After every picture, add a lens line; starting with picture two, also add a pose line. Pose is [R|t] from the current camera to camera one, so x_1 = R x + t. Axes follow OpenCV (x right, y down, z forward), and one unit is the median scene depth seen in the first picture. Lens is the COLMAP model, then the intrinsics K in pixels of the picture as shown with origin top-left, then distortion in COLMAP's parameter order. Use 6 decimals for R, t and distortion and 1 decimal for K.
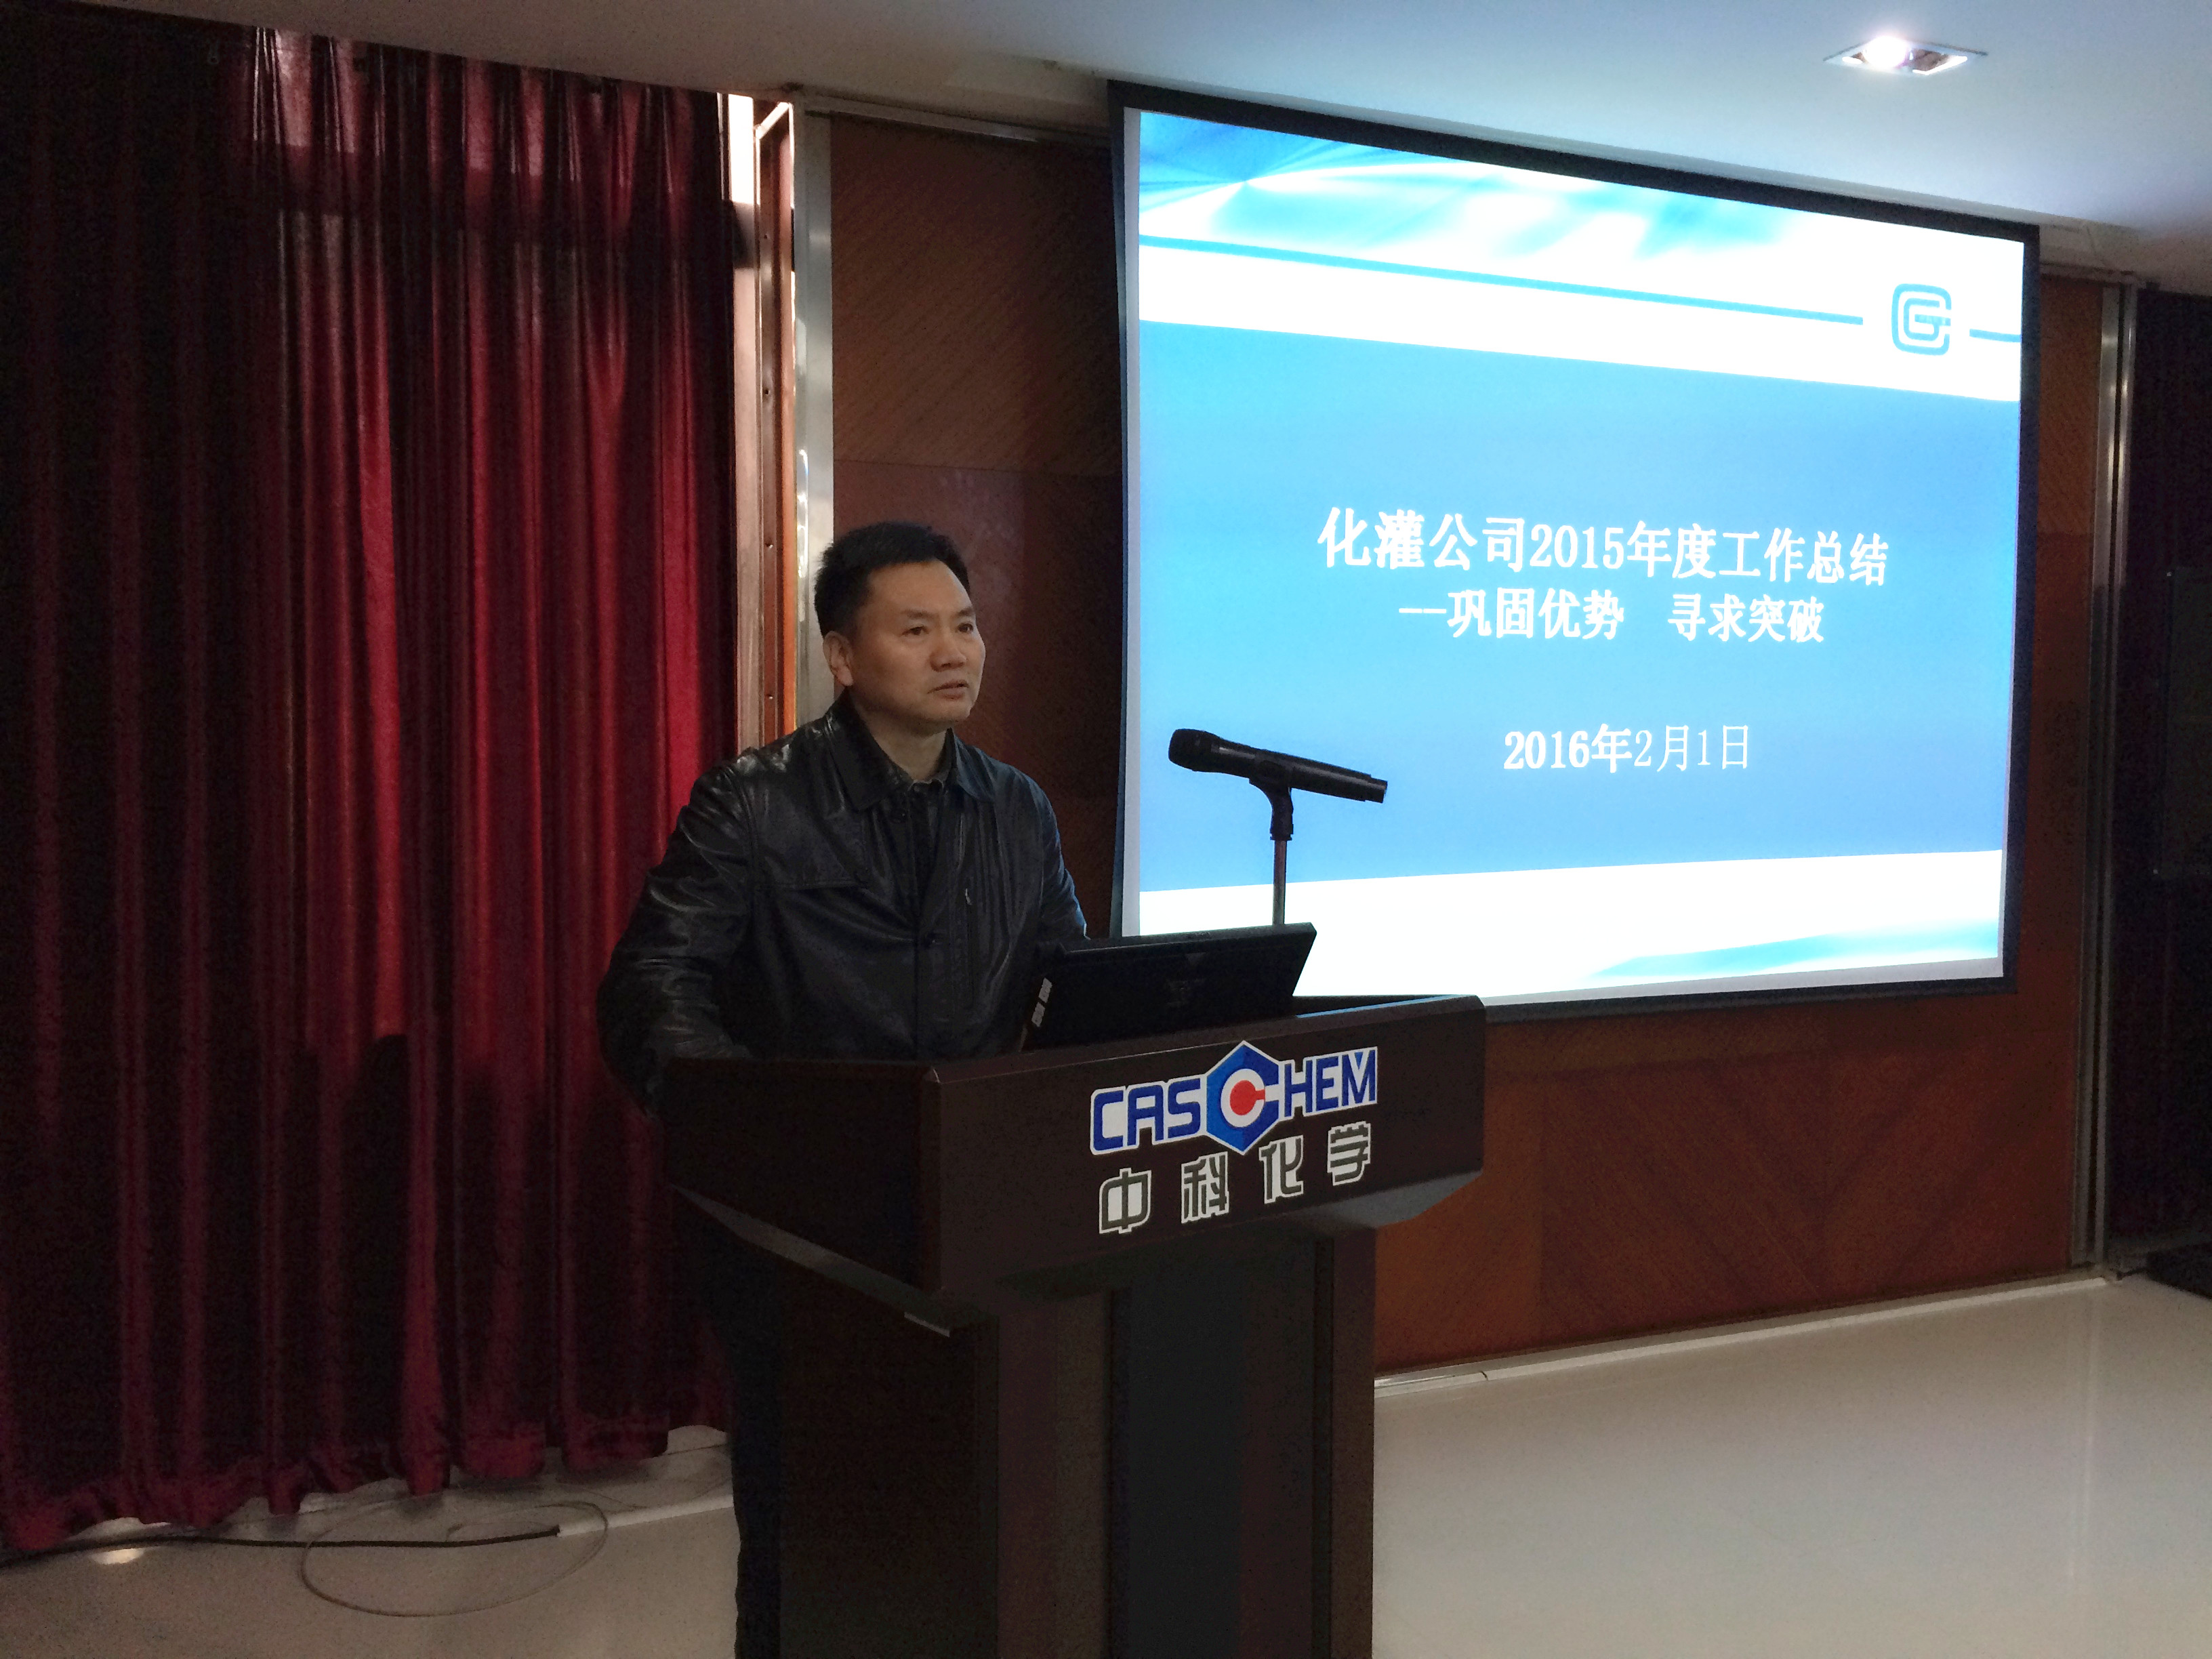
lens RADIAL K [[1900.5, 0, 1126.6], [0, 1900.5, 853.2], [0, 0, 1]] dist [0.073596, -0.094233]
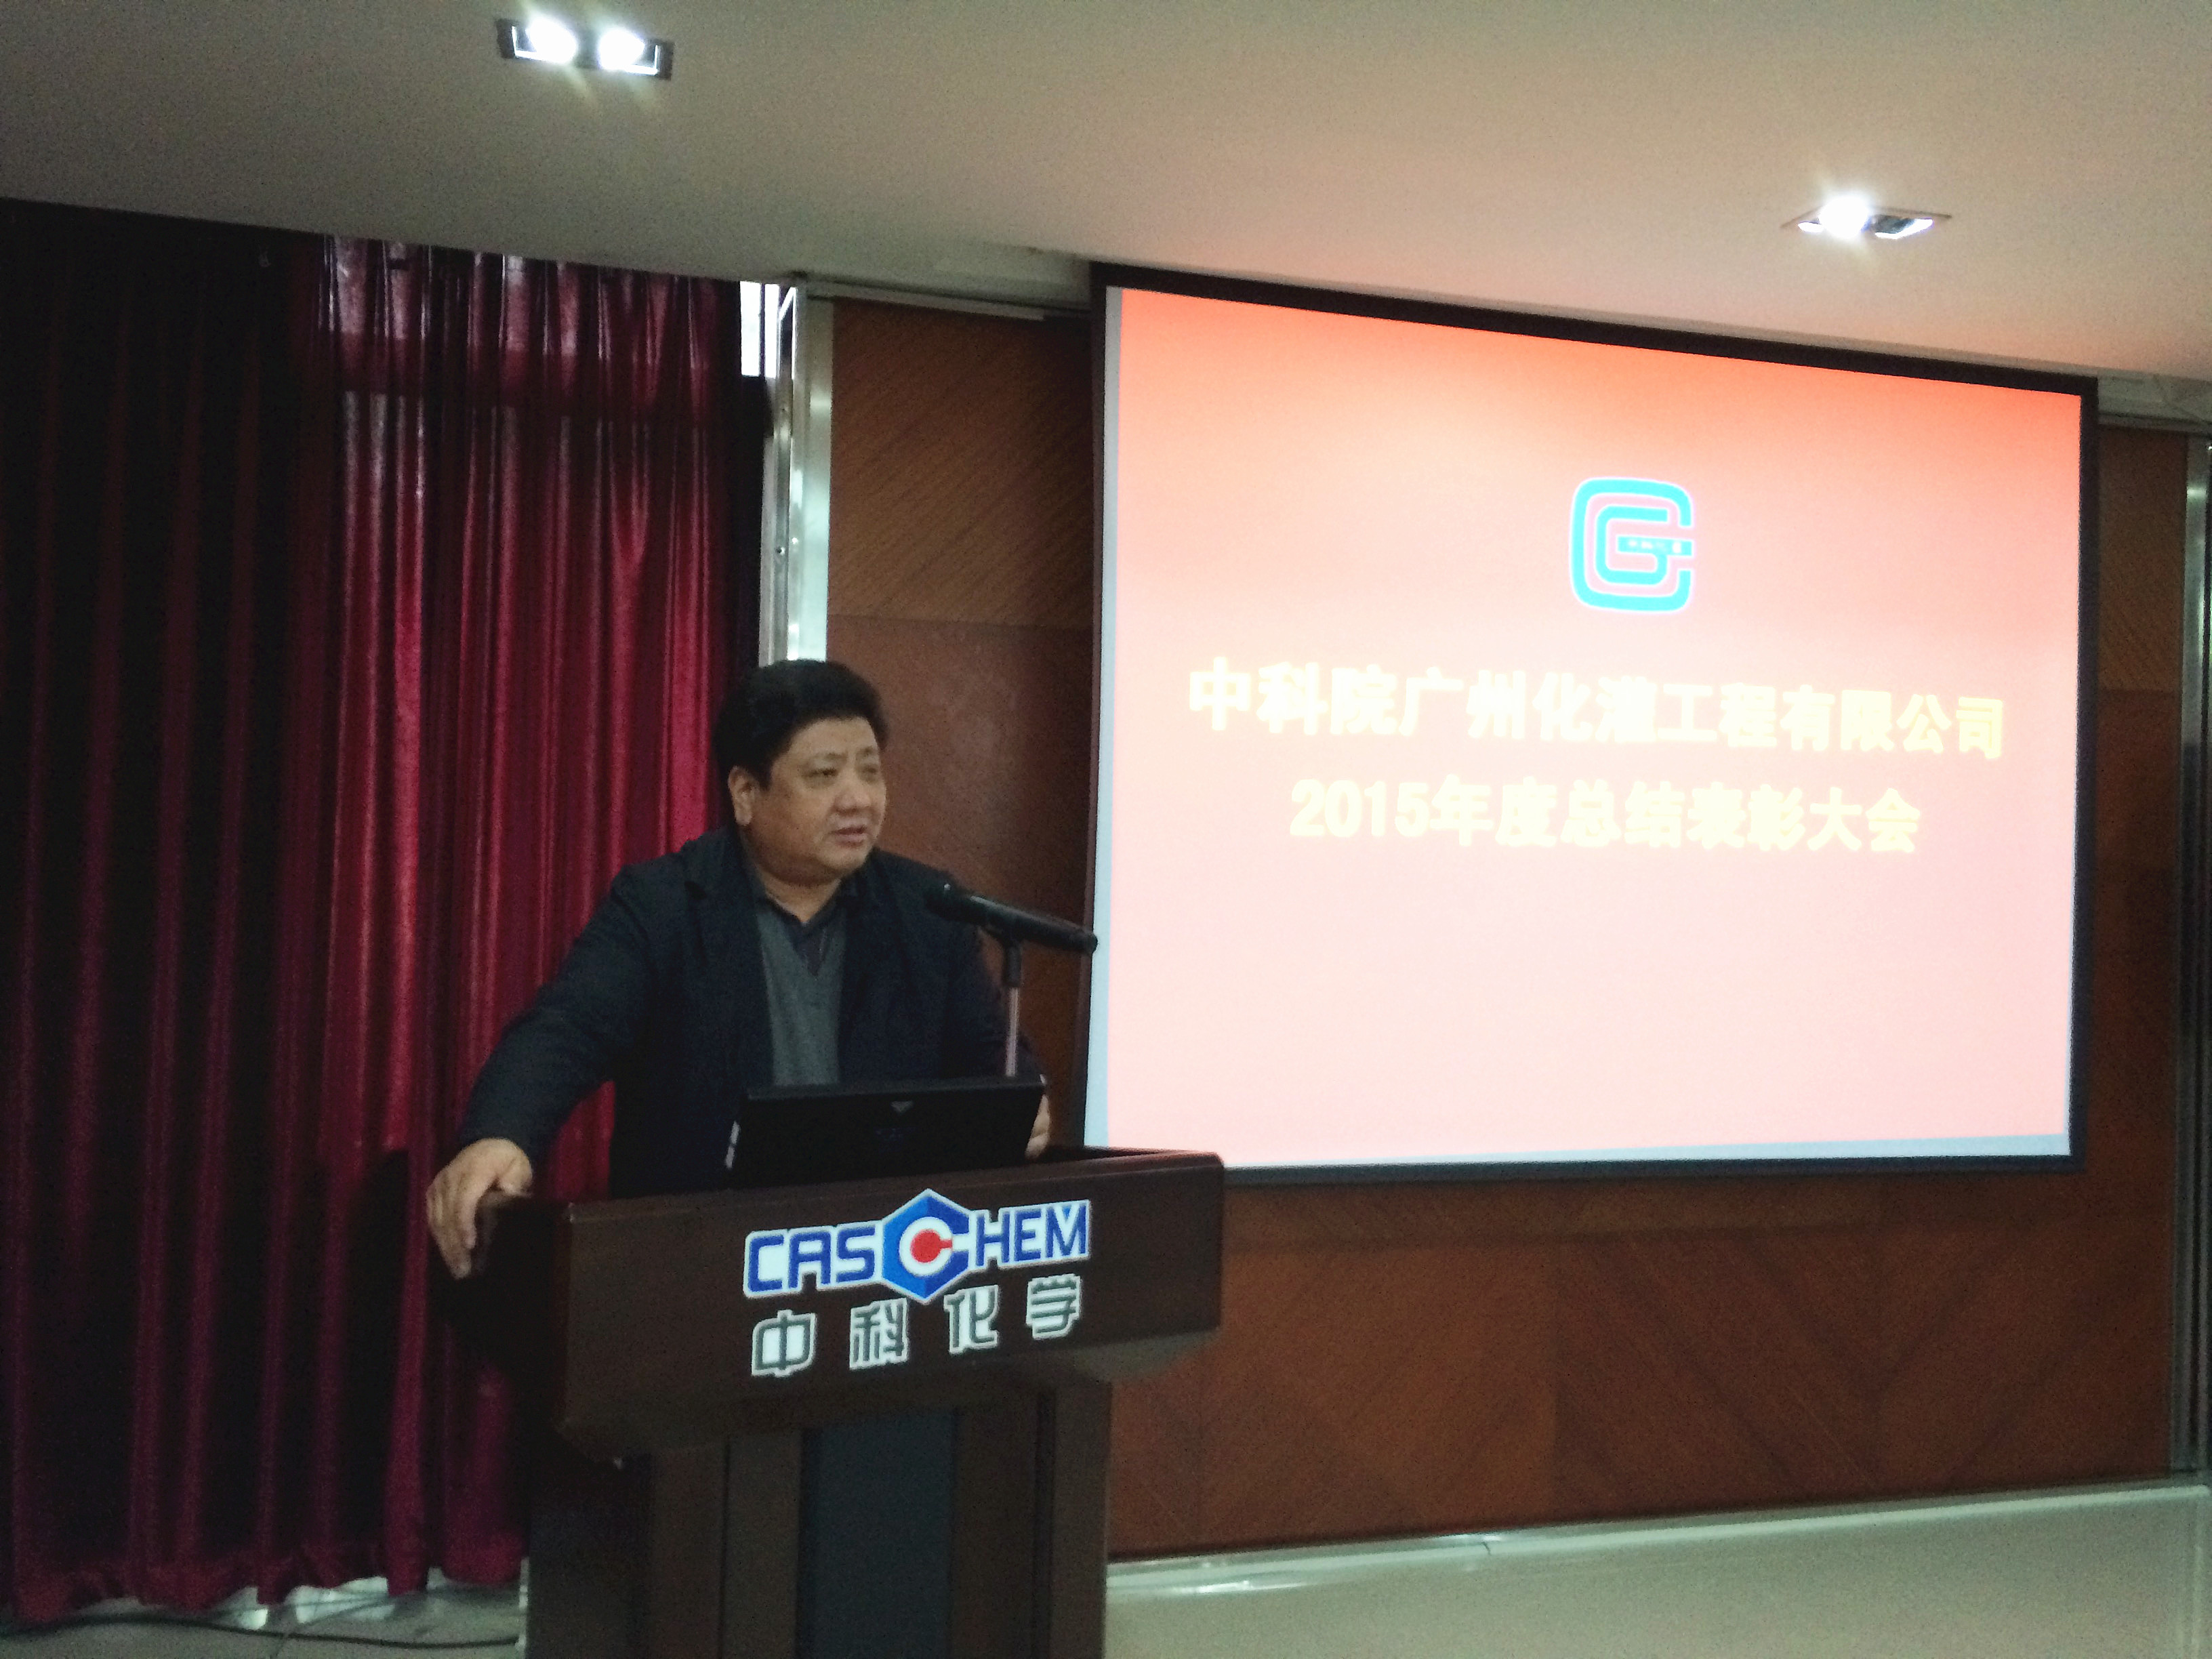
lens RADIAL K [[1900.5, 0, 1107.9], [0, 1900.5, 846.7], [0, 0, 1]] dist [0.073596, -0.094233]
pose [[0.991093, 0.018775, -0.131839, 0.151320], [-0.028279, 0.997105, -0.070589, -0.009054], [0.130132, 0.073689, 0.988755, -0.013210]]
